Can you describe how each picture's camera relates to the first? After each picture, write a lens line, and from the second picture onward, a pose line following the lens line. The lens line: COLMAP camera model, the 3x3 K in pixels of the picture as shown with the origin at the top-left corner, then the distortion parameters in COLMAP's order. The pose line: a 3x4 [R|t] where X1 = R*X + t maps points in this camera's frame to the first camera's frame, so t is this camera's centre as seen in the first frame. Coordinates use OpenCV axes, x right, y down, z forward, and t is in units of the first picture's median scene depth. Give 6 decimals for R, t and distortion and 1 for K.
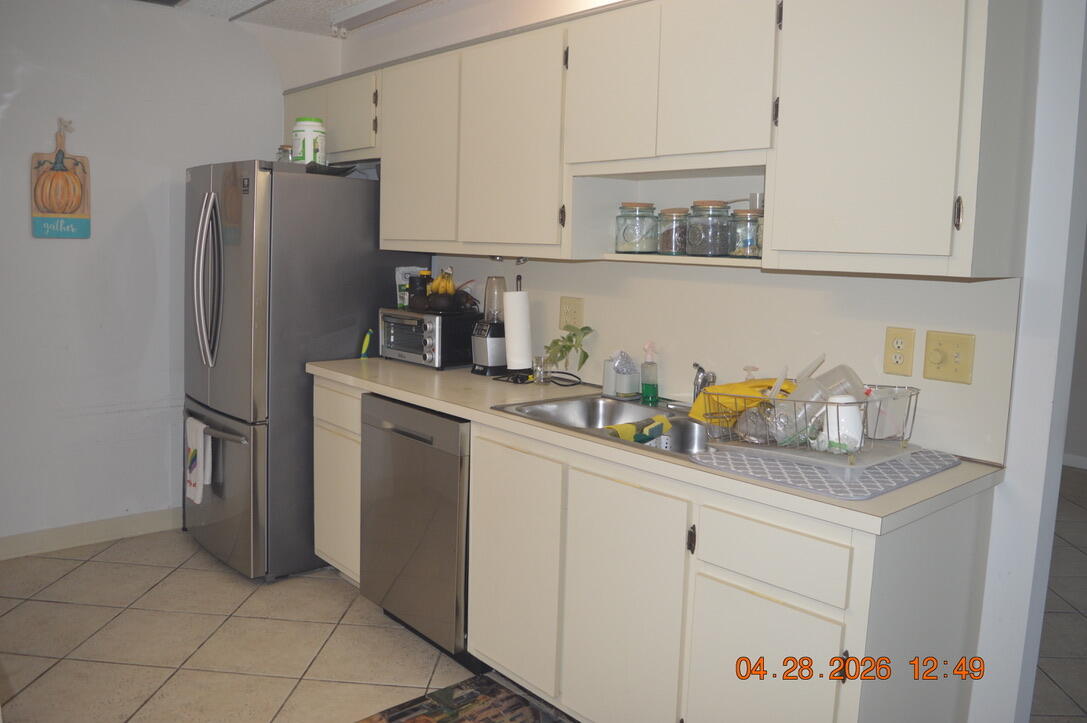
lens RADIAL K [[861.6, 0, 538.9], [0, 861.6, 348.6], [0, 0, 1]] dist [-0.082423, 0.007962]
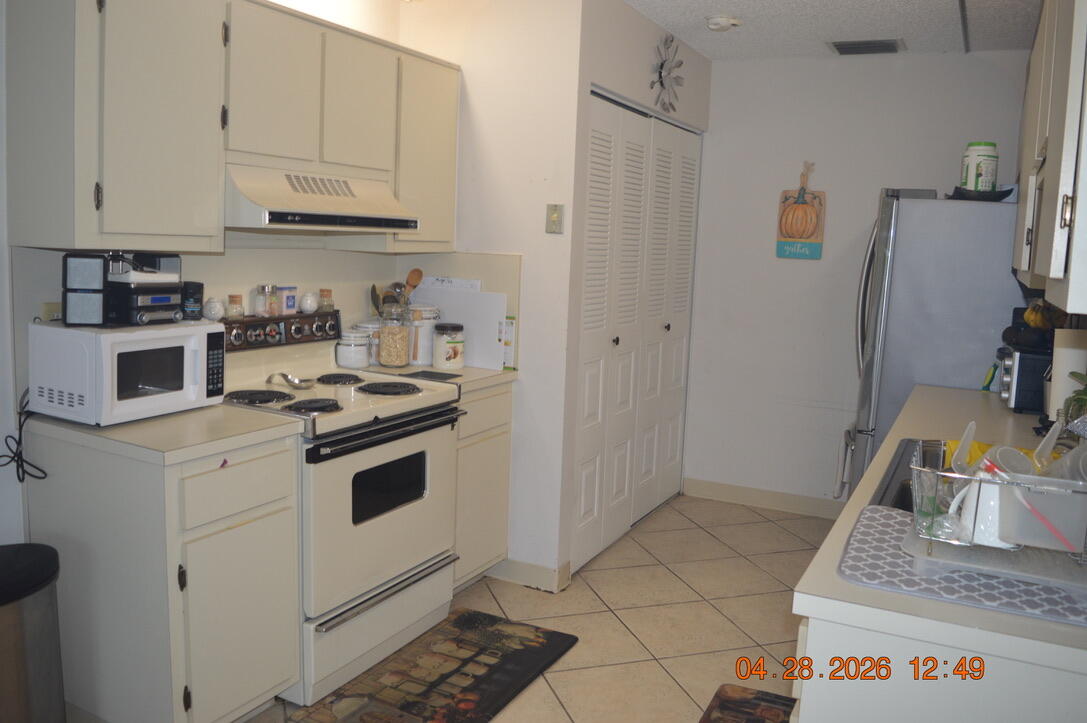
lens RADIAL K [[861.6, 0, 538.9], [0, 861.6, 348.6], [0, 0, 1]] dist [-0.082423, 0.007962]
pose [[0.365697, 0.104971, -0.924796, 0.469675], [-0.140004, 0.988518, 0.056841, -0.019388], [0.920144, 0.108689, 0.376194, 0.195269]]
